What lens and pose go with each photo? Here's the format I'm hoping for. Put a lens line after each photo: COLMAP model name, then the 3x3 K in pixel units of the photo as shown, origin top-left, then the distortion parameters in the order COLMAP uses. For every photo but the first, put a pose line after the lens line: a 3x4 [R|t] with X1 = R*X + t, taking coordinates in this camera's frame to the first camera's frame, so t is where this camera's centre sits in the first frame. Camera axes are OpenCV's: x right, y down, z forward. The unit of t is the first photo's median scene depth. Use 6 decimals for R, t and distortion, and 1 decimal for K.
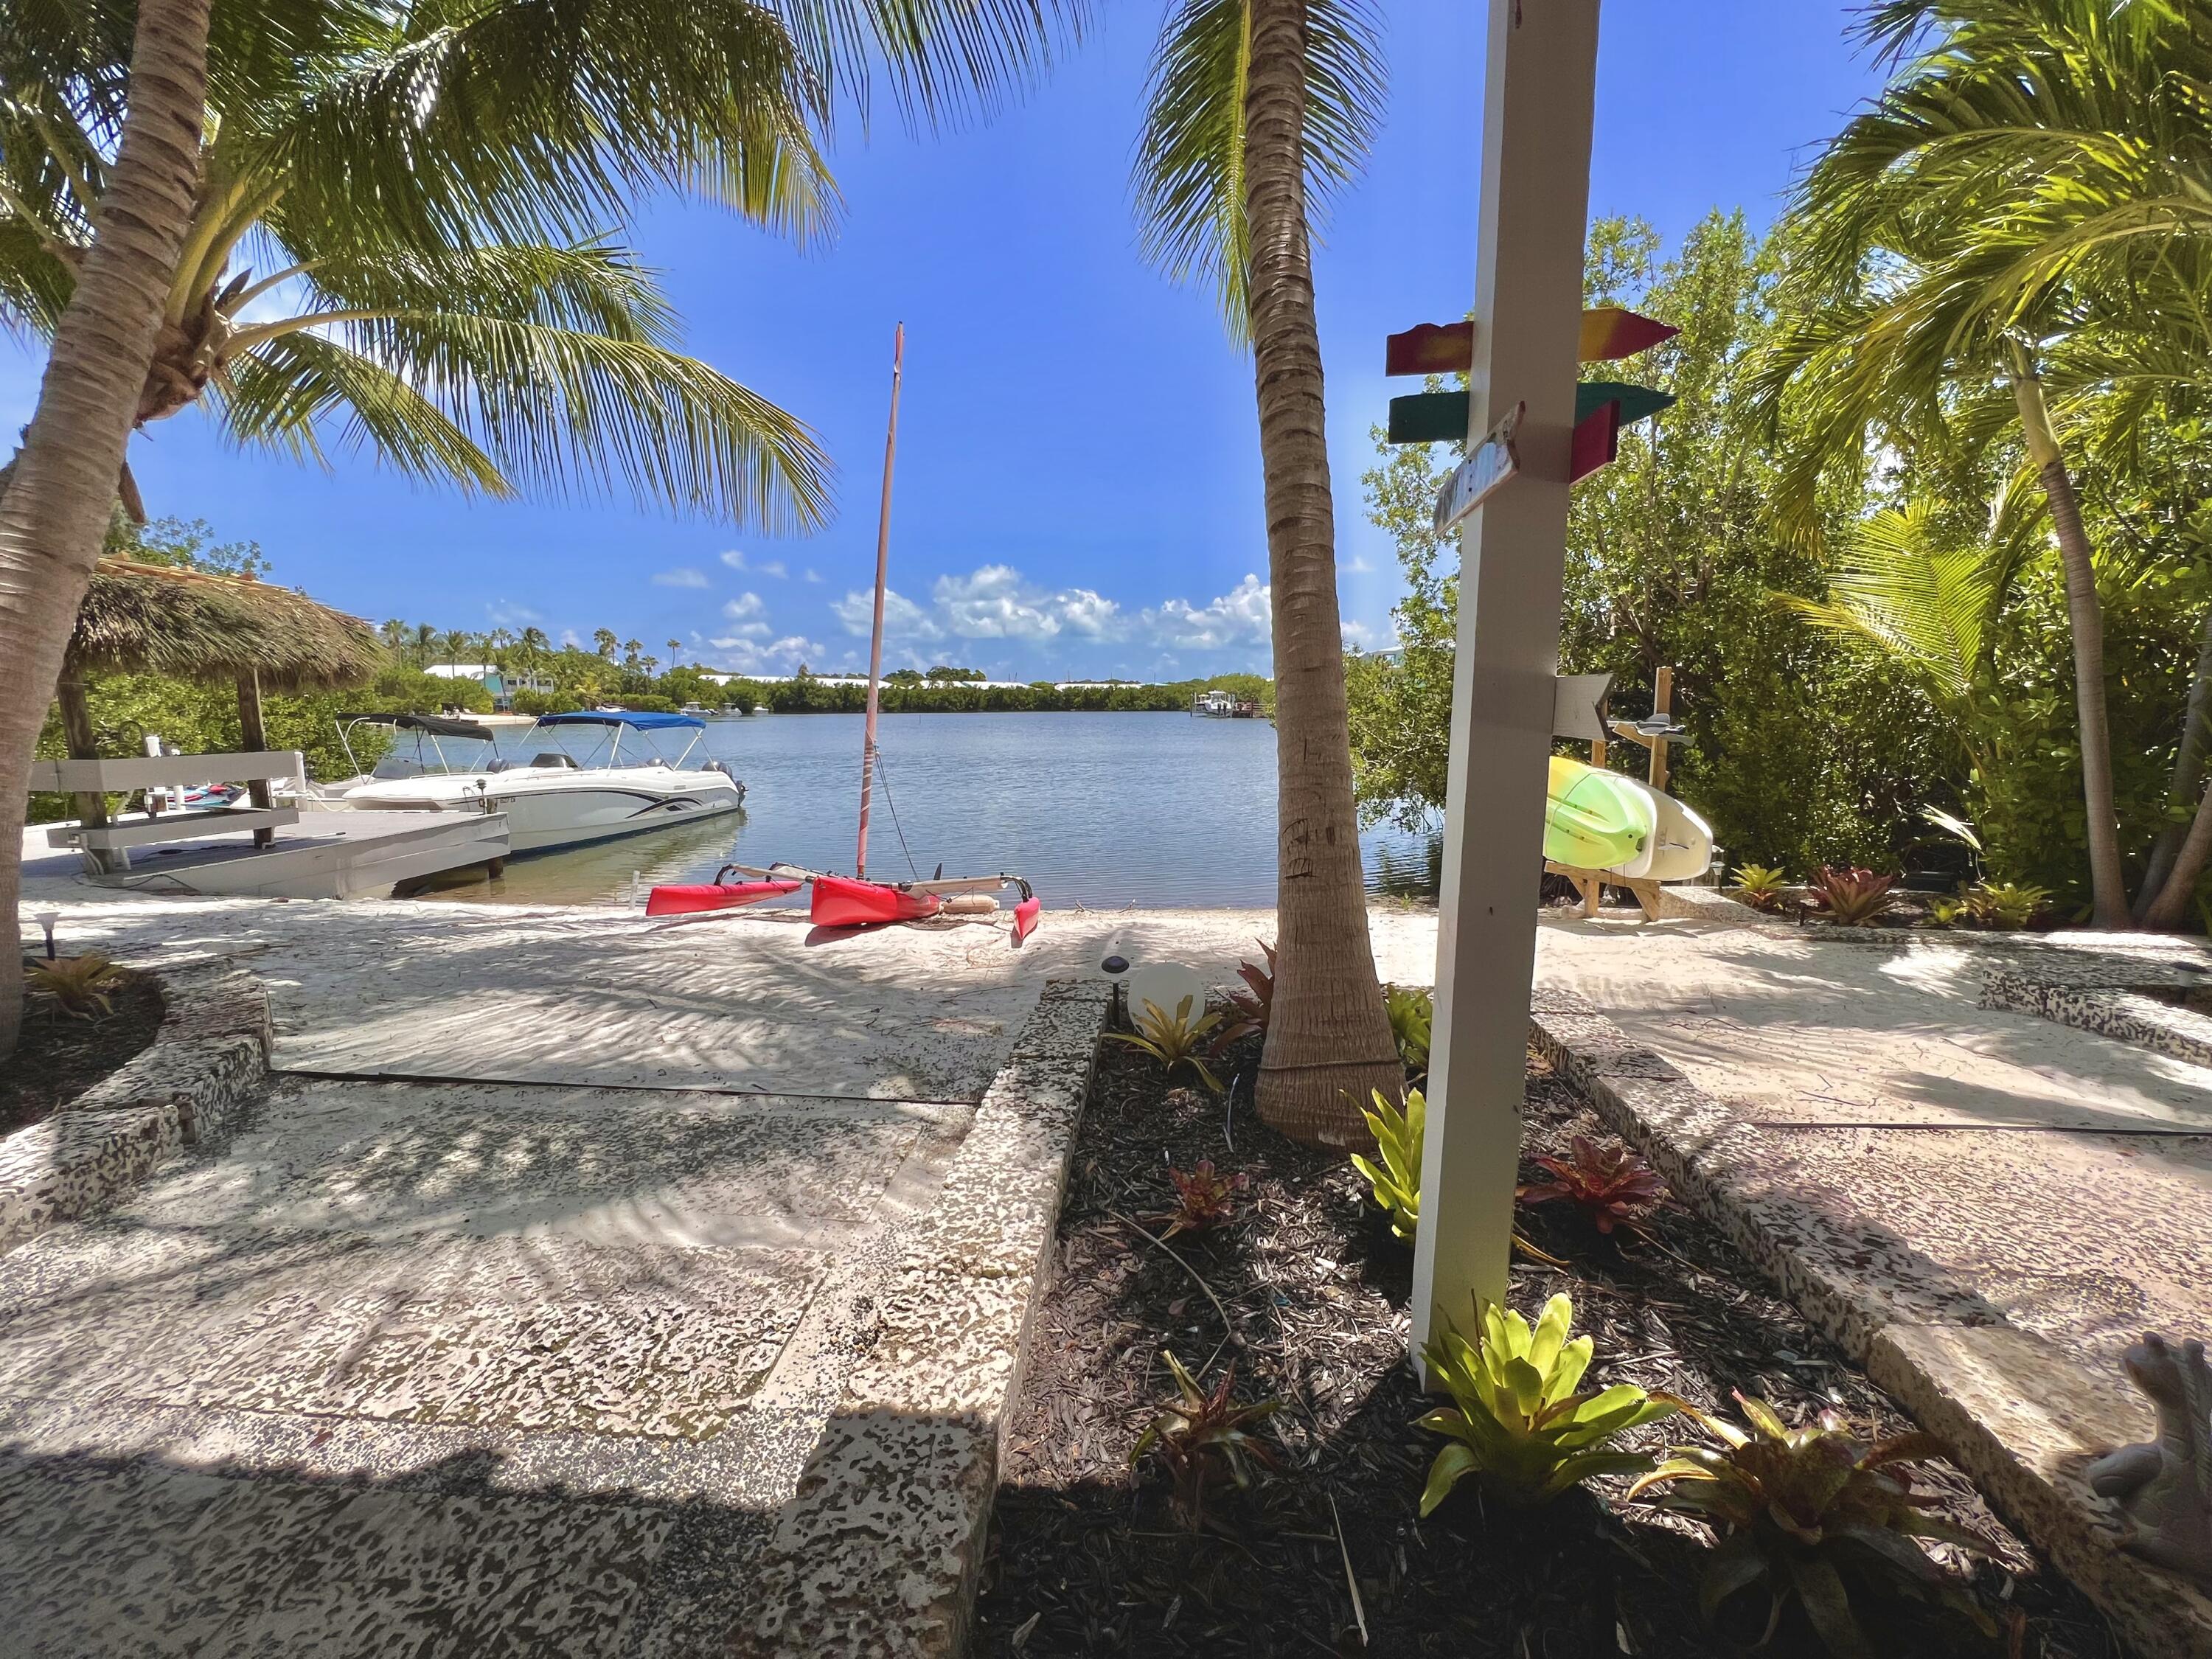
lens RADIAL K [[883.3, 0, 1107.2], [0, 883.3, 825.8], [0, 0, 1]] dist [-0.001586, 0.000391]
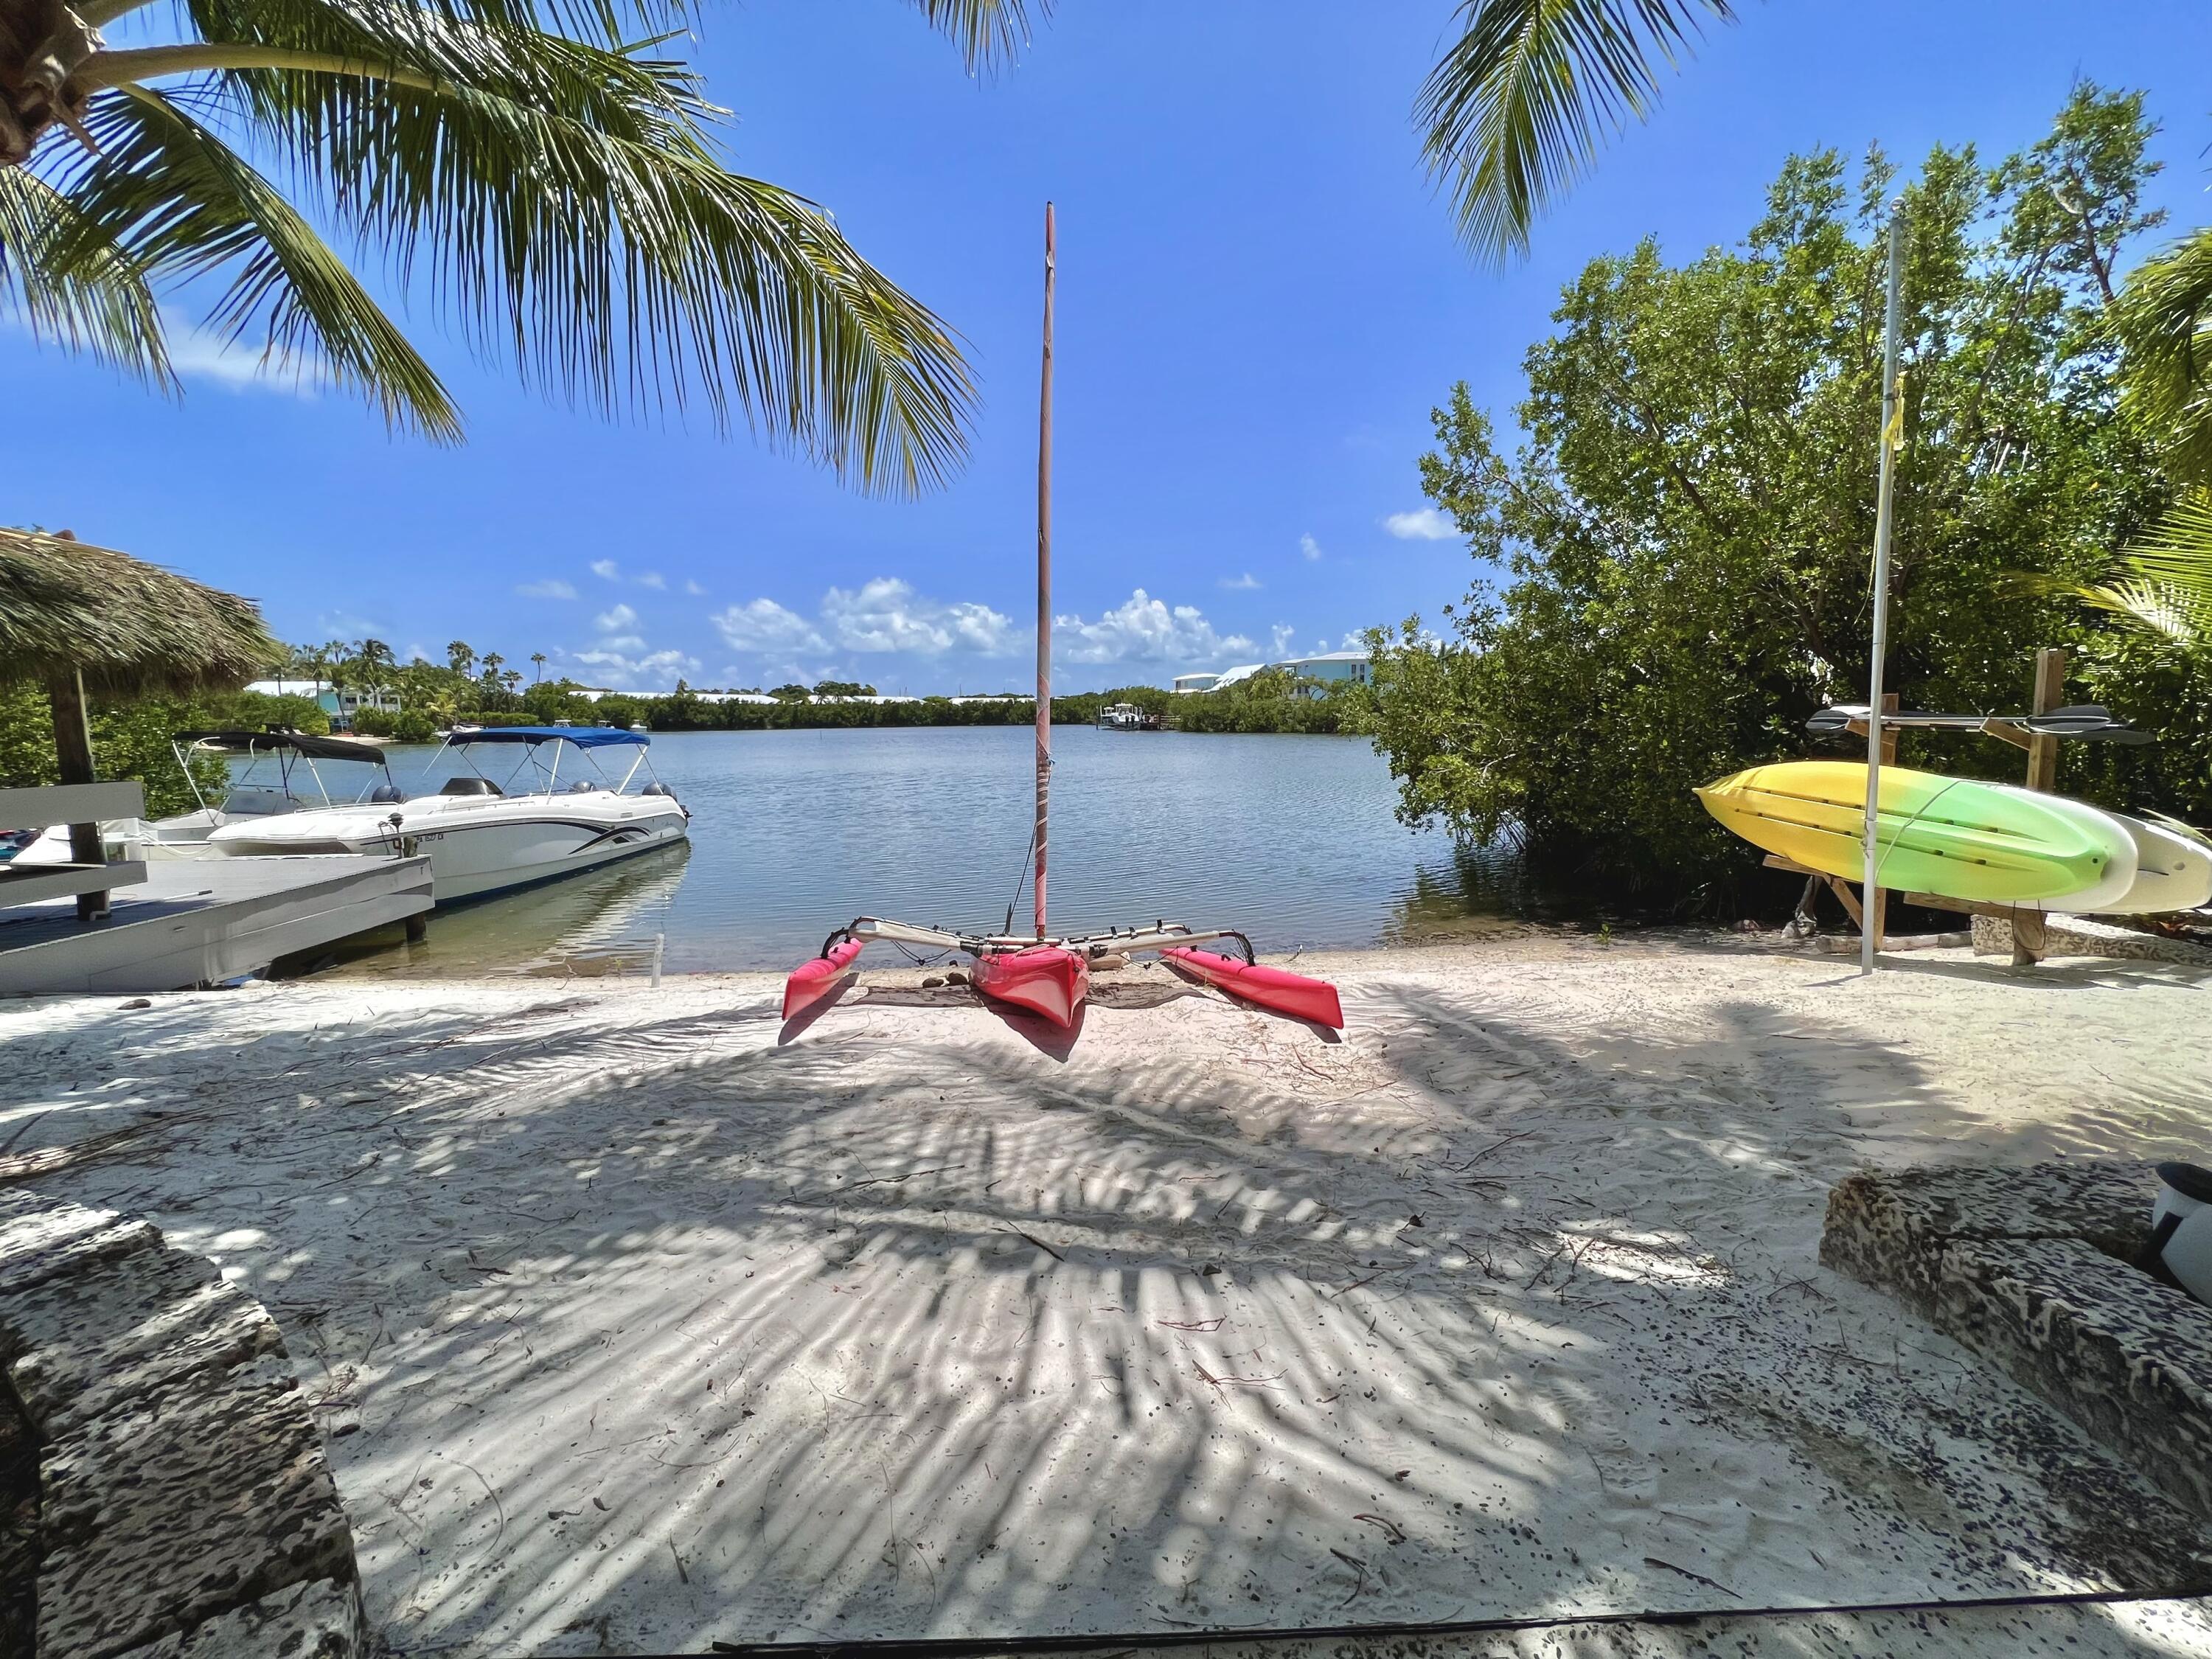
lens RADIAL K [[883.3, 0, 1107.2], [0, 883.3, 825.8], [0, 0, 1]] dist [-0.001586, 0.000391]
pose [[0.992799, -0.023537, 0.117461, -0.144655], [0.025333, 0.999584, -0.013816, -0.012174], [-0.117086, 0.016693, 0.992981, 0.126555]]
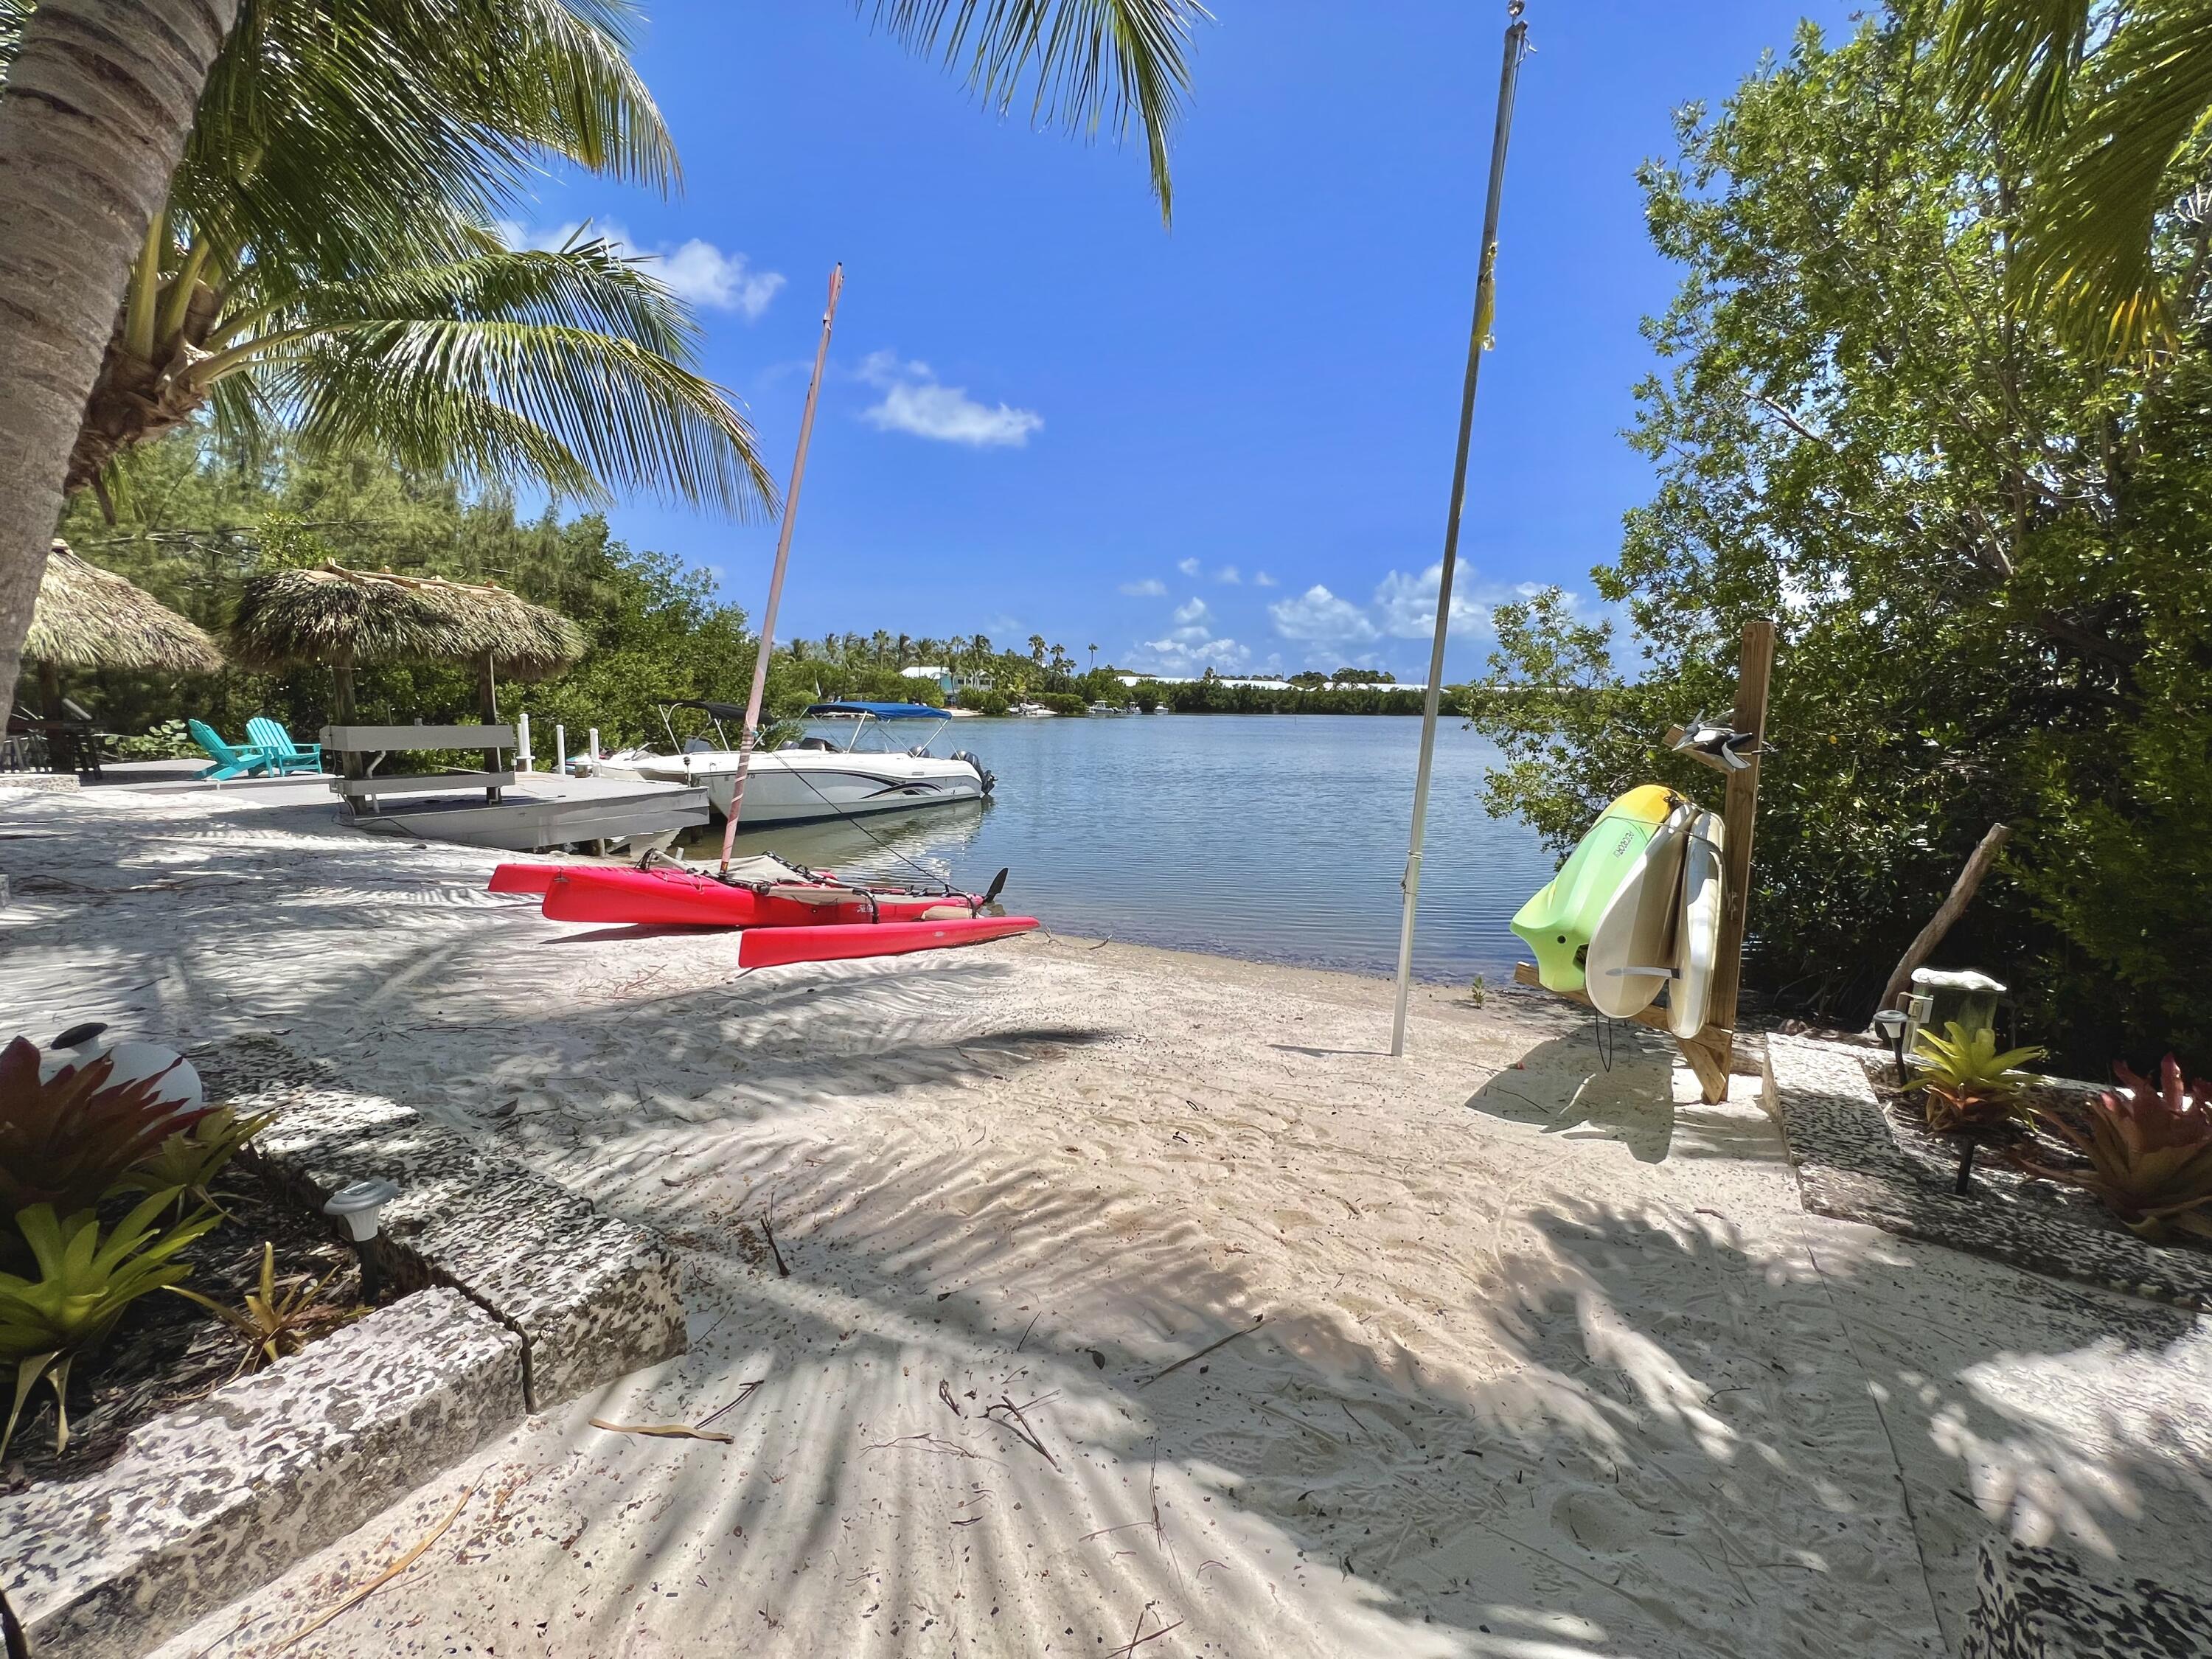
lens RADIAL K [[892.0, 0, 1100.4], [0, 892.0, 828.1], [0, 0, 1]] dist [-0.008833, 0.002701]
pose [[0.898673, 0.075815, -0.432017, 0.218687], [-0.076326, 0.996952, 0.016184, -0.013756], [0.431927, 0.018431, 0.901720, 0.146932]]
